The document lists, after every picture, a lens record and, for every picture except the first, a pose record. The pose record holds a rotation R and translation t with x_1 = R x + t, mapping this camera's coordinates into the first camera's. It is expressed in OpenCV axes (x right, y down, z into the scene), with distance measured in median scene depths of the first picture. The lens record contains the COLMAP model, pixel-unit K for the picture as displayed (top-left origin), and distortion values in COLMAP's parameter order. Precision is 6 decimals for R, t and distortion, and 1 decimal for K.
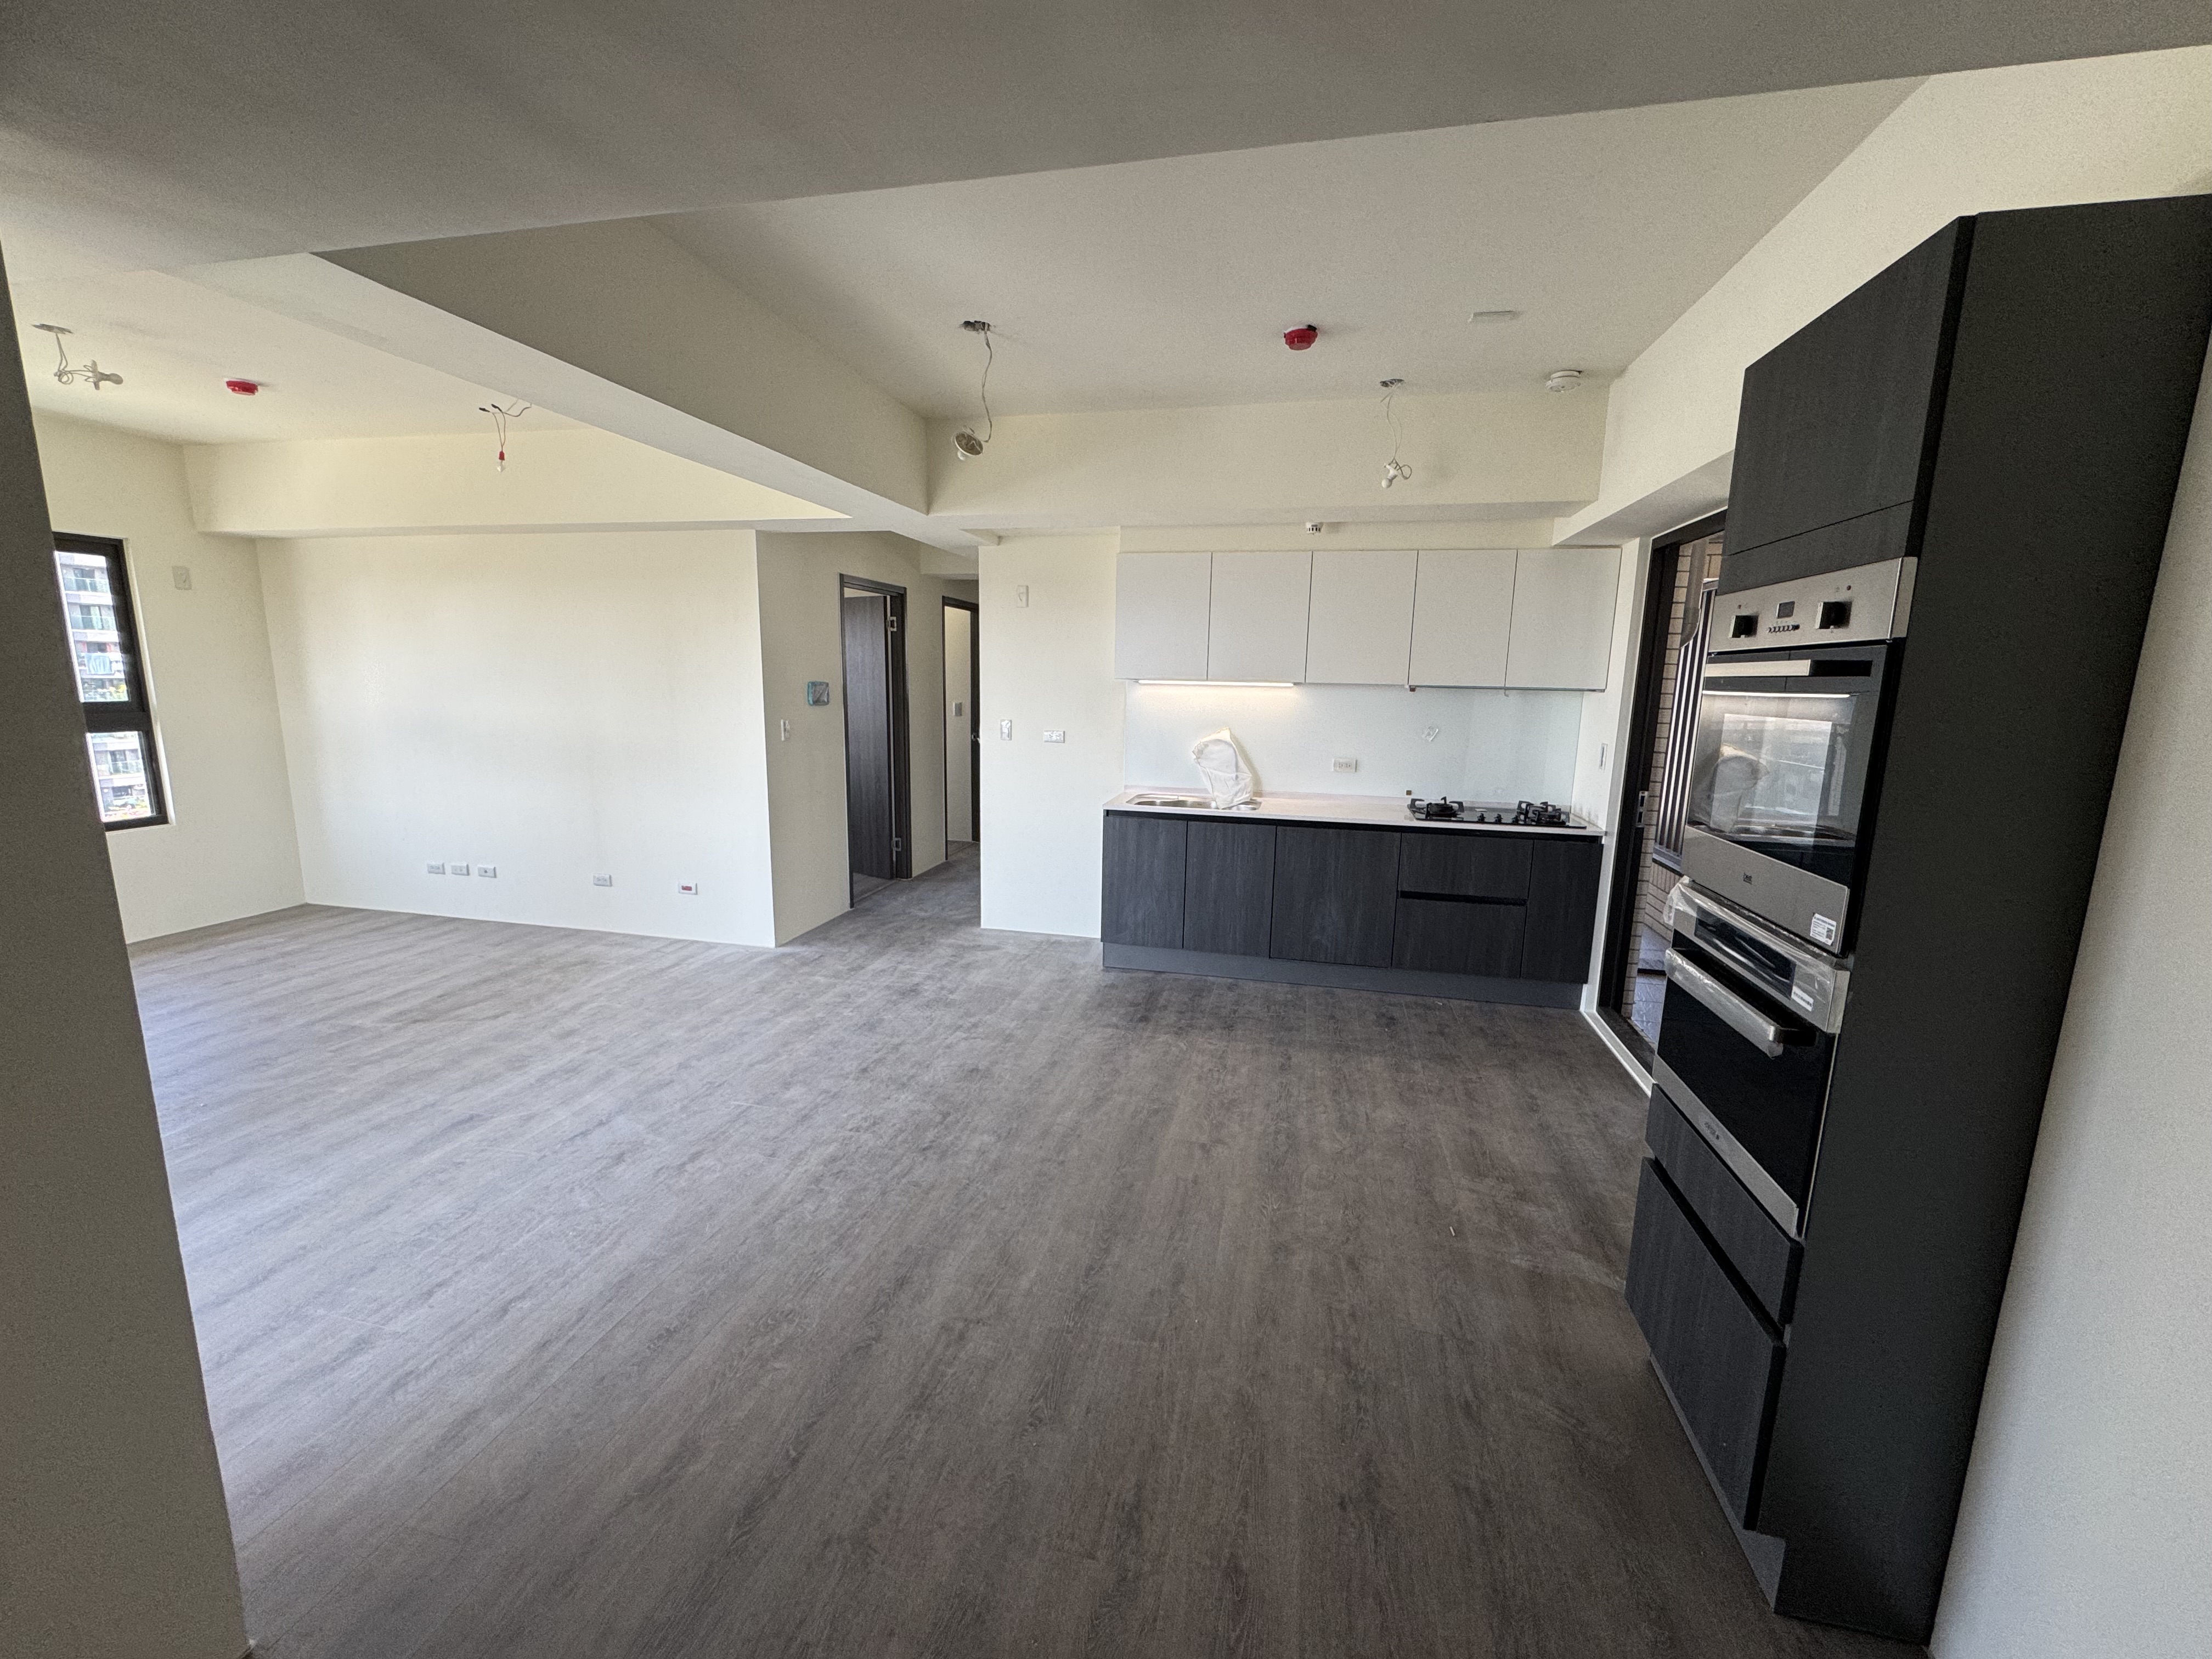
lens RADIAL K [[880.8, 0, 1105.9], [0, 880.8, 825.4], [0, 0, 1]] dist [-0.002137, 0.000143]
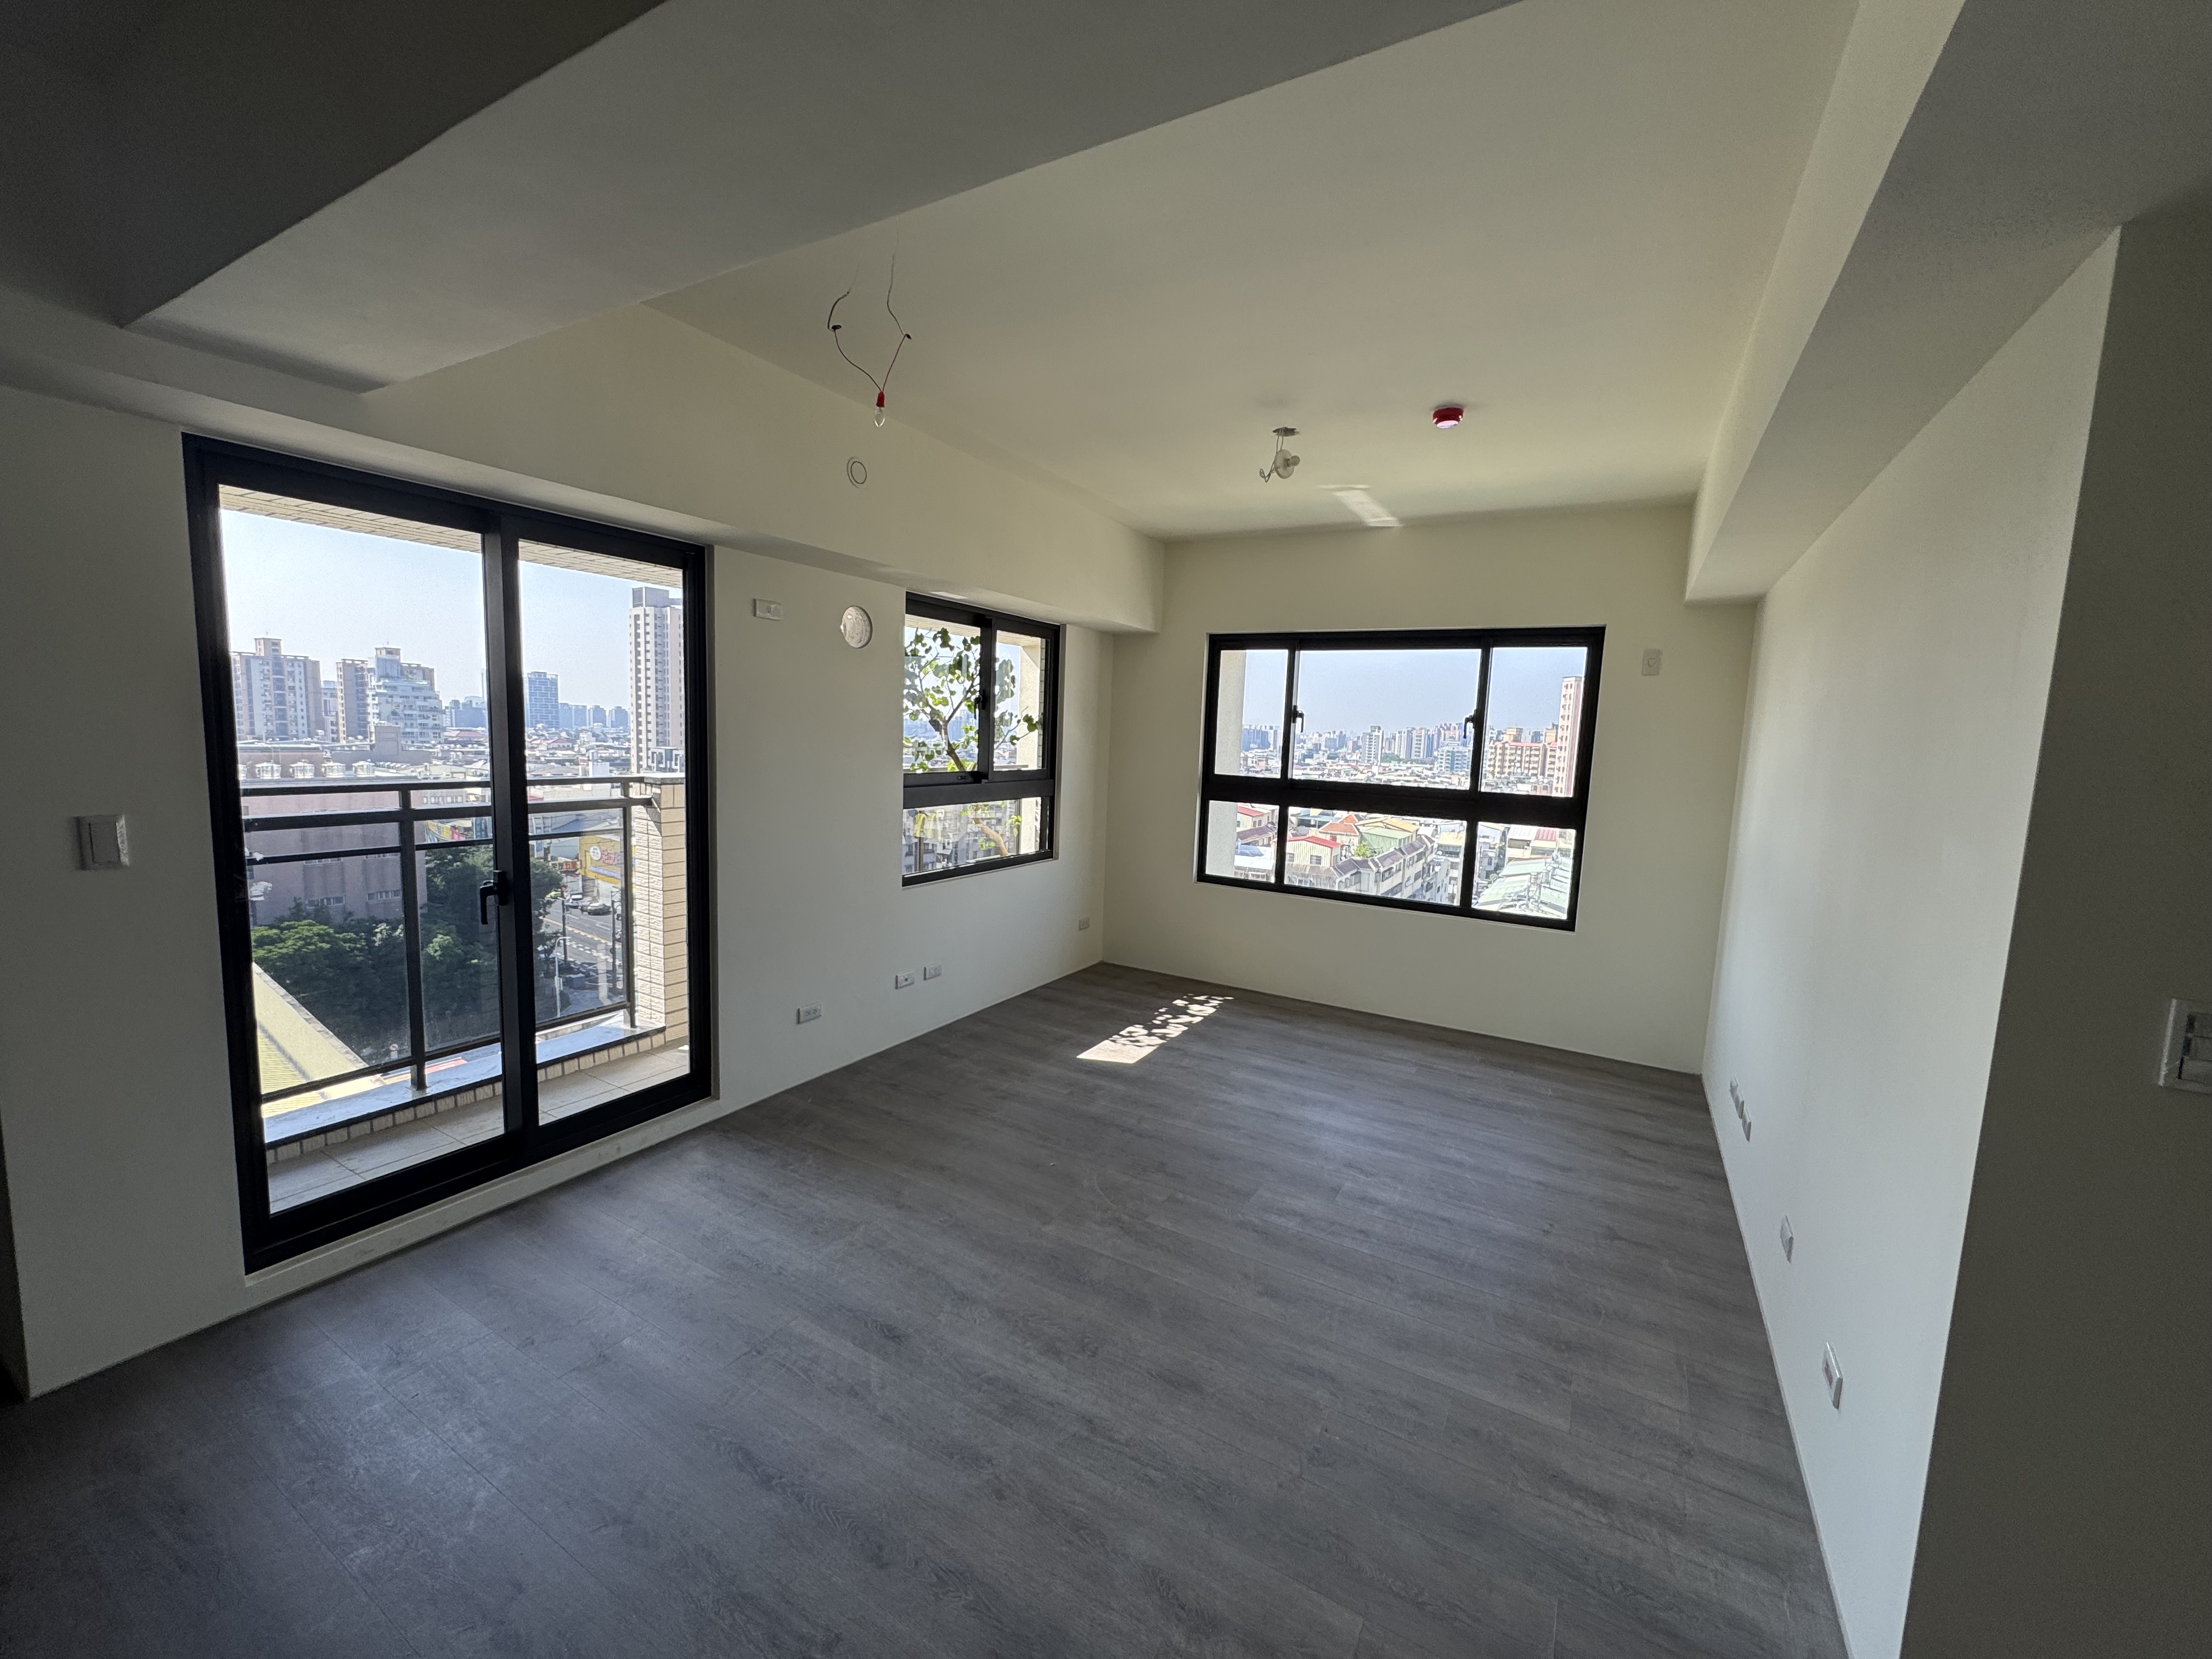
lens RADIAL K [[880.8, 0, 1105.9], [0, 880.8, 825.4], [0, 0, 1]] dist [-0.002137, 0.000143]
pose [[-0.298018, 0.073197, -0.951750, -0.074368], [-0.205454, 0.968769, 0.138839, -0.161150], [0.932188, 0.236917, -0.273672, 0.918571]]
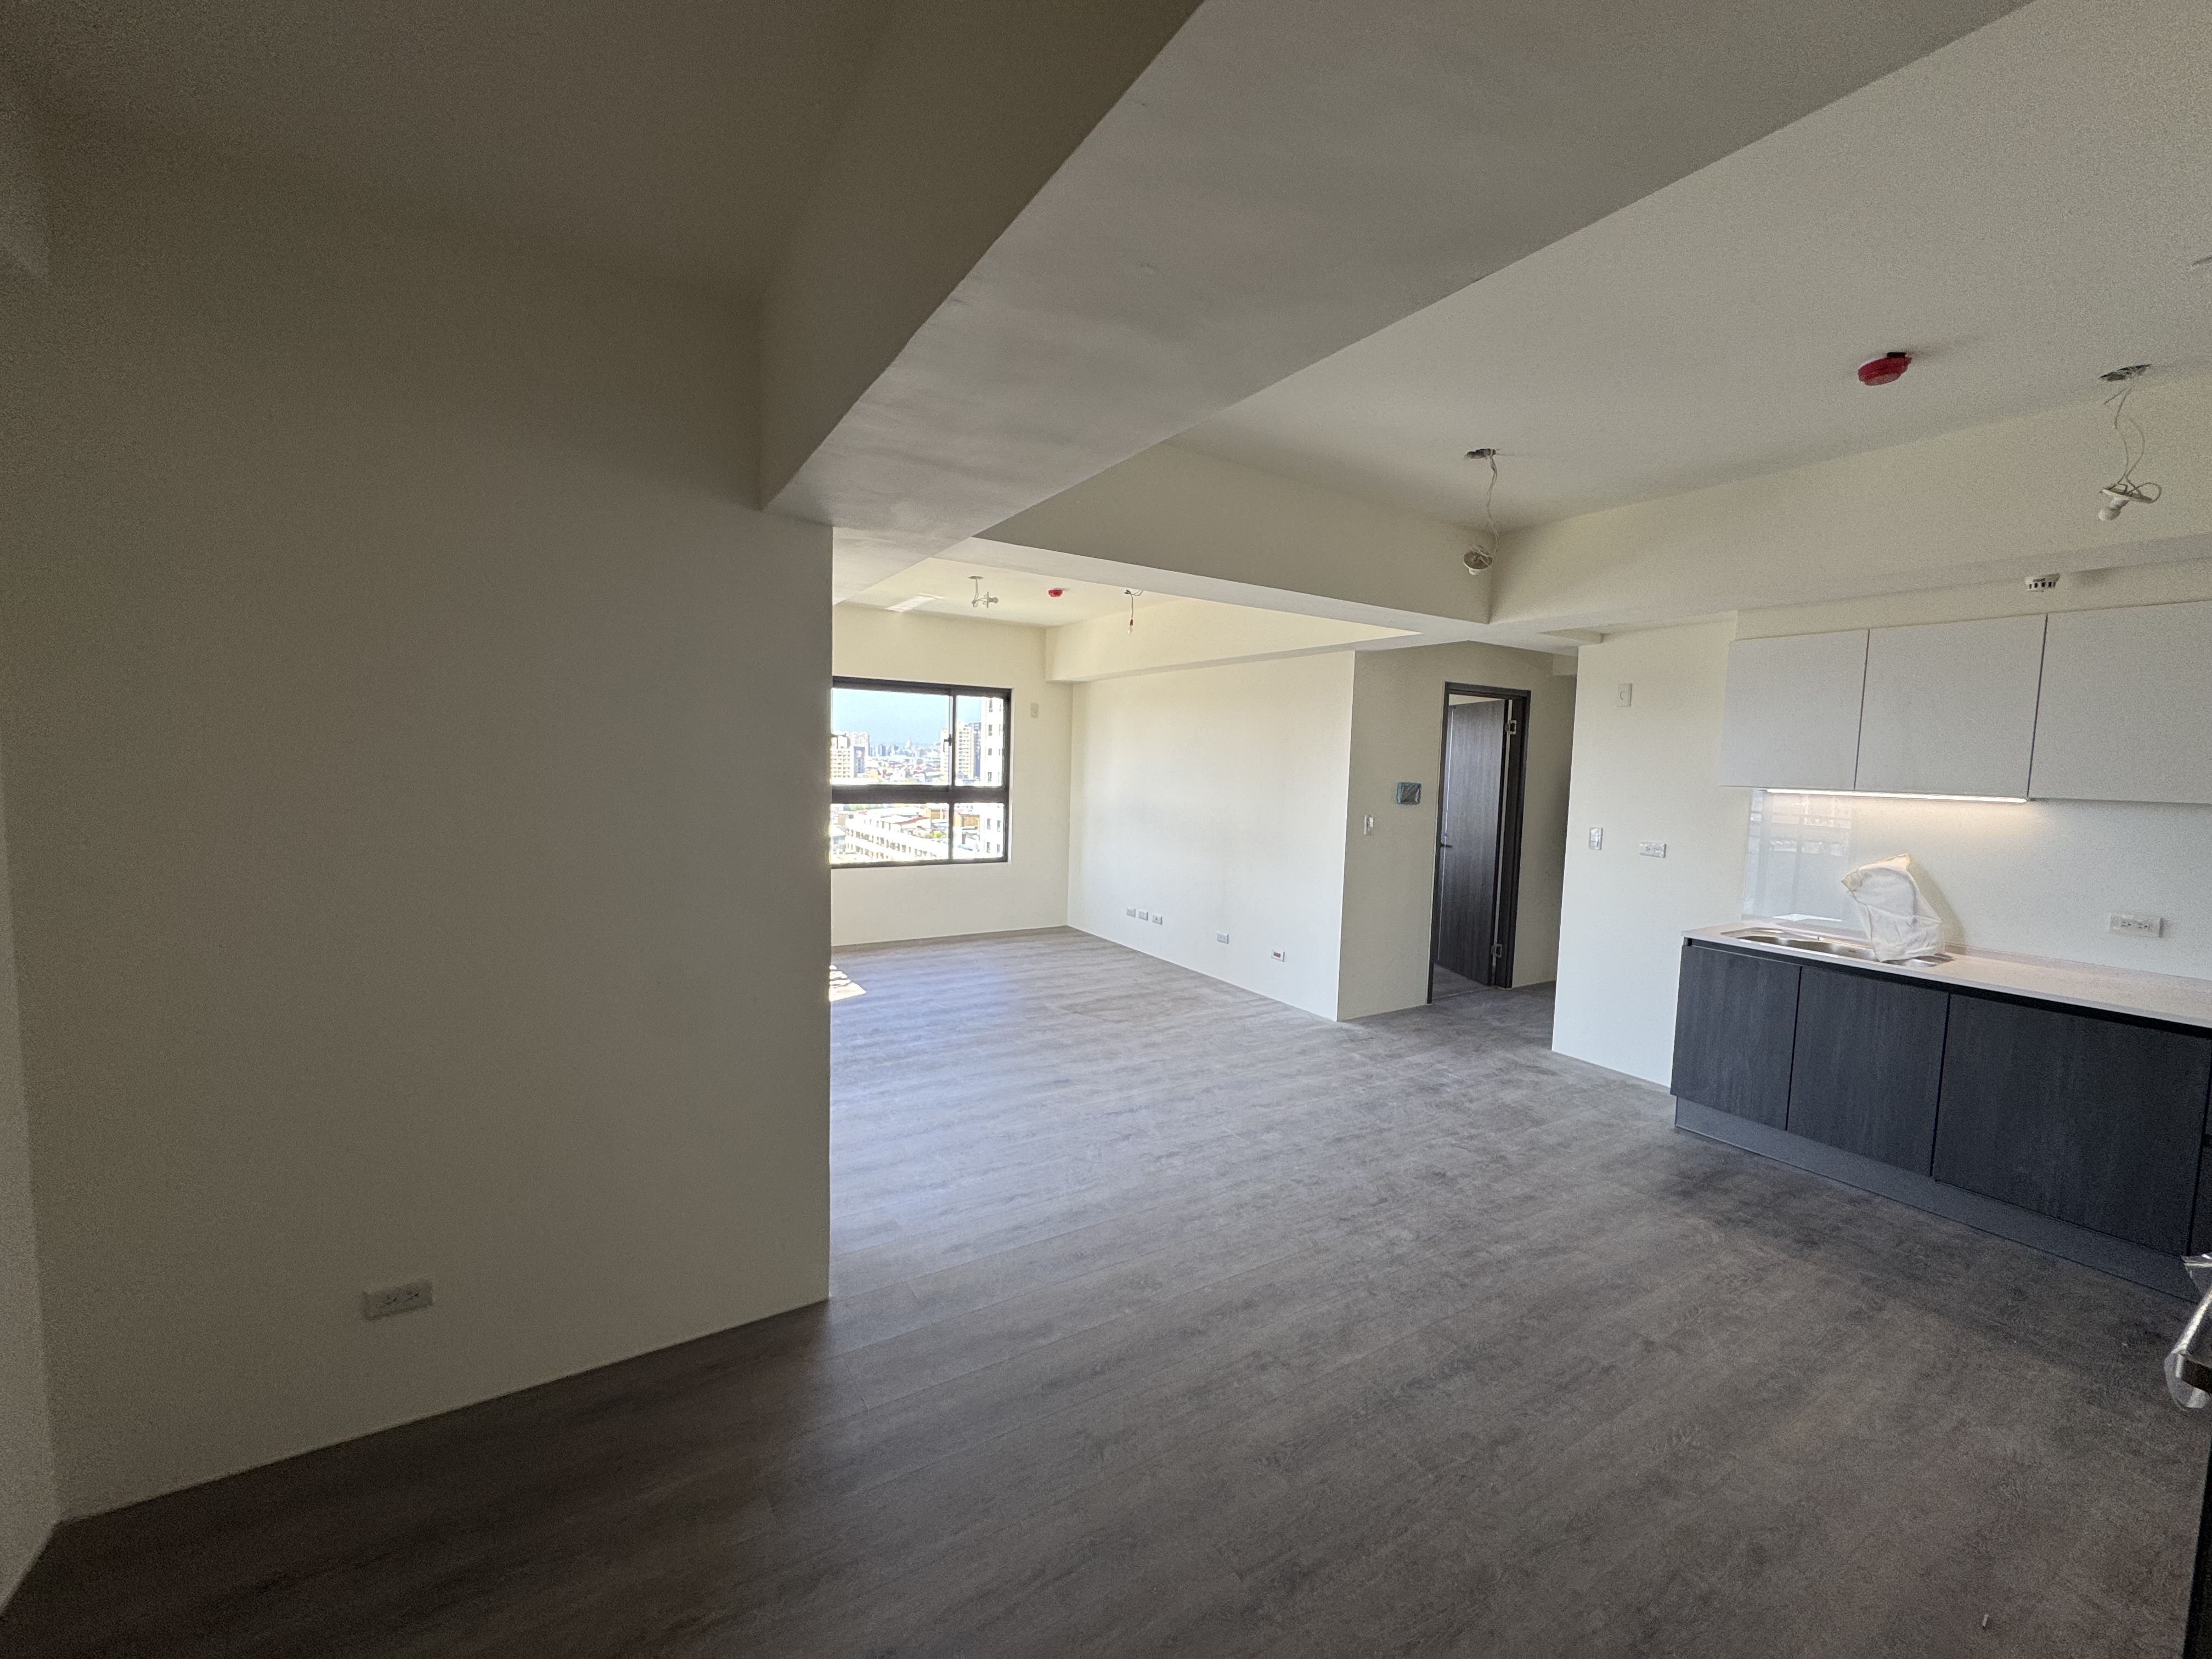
lens RADIAL K [[880.8, 0, 1105.9], [0, 880.8, 825.4], [0, 0, 1]] dist [-0.002137, 0.000143]
pose [[0.701132, 0.054928, -0.710913, 0.221654], [-0.136087, 0.989009, -0.057800, 0.000392], [0.699925, 0.137272, 0.700901, -0.001521]]
